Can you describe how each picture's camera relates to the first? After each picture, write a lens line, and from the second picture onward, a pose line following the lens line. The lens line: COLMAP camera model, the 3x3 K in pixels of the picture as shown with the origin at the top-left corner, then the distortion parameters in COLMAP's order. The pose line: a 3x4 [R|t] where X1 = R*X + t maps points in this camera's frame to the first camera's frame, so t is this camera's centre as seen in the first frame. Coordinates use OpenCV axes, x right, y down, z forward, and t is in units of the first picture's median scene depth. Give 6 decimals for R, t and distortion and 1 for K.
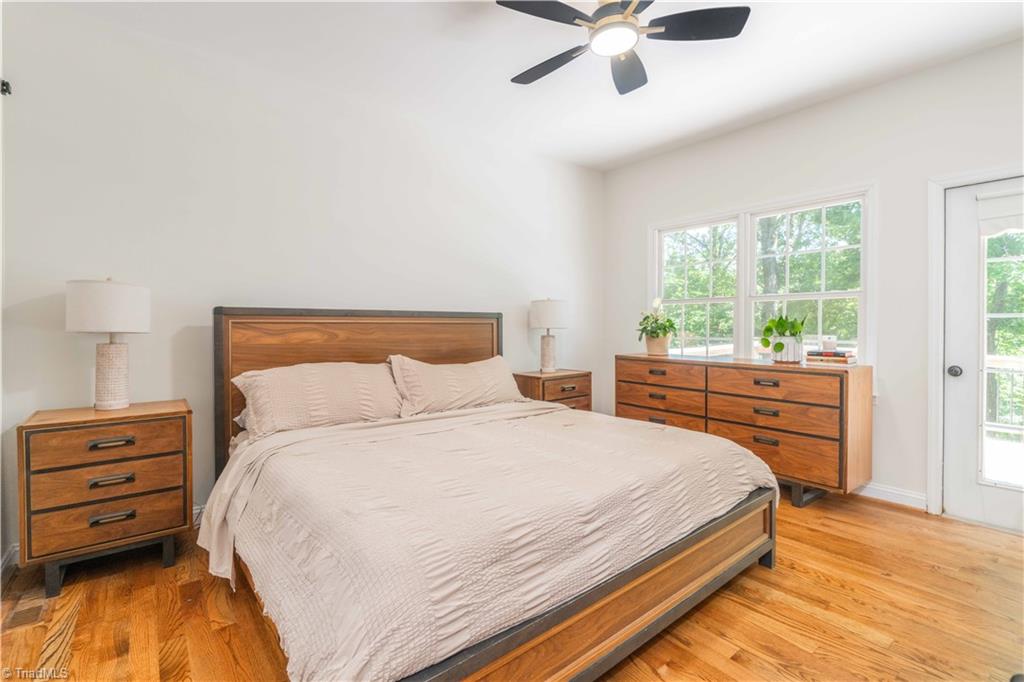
lens RADIAL K [[469.8, 0, 513.6], [0, 469.8, 335.6], [0, 0, 1]] dist [-0.039502, 0.000140]
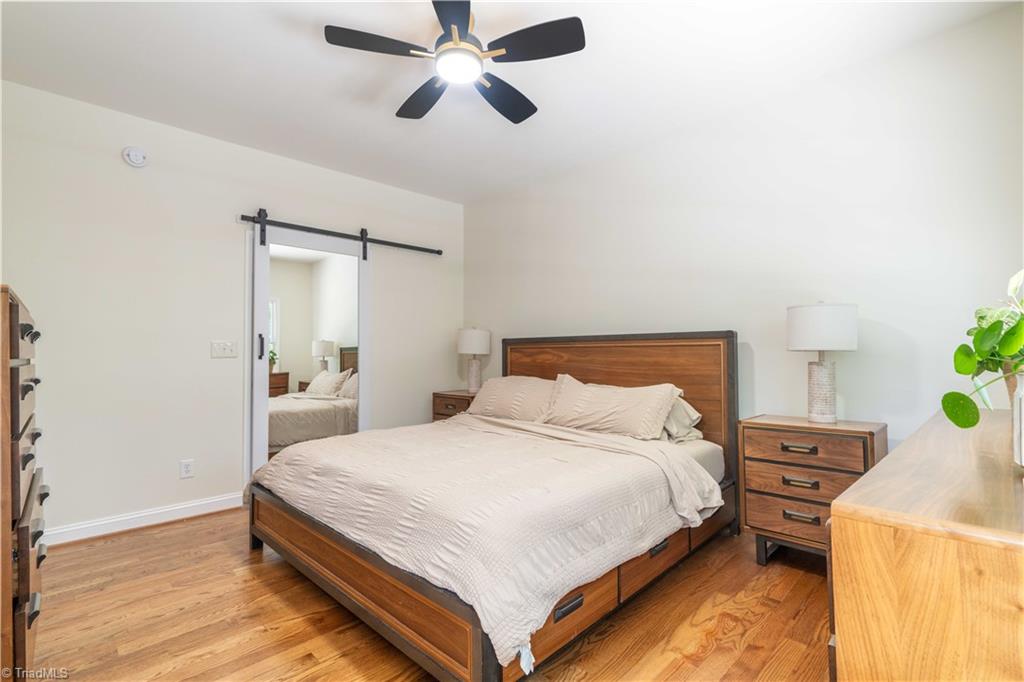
lens RADIAL K [[470.0, 0, 508.9], [0, 470.0, 344.9], [0, 0, 1]] dist [0.000938, -0.000132]
pose [[0.102853, -0.010349, -0.994643, 0.903104], [-0.006368, 0.999919, -0.011062, -0.018572], [0.994676, 0.007471, 0.102778, 0.732651]]
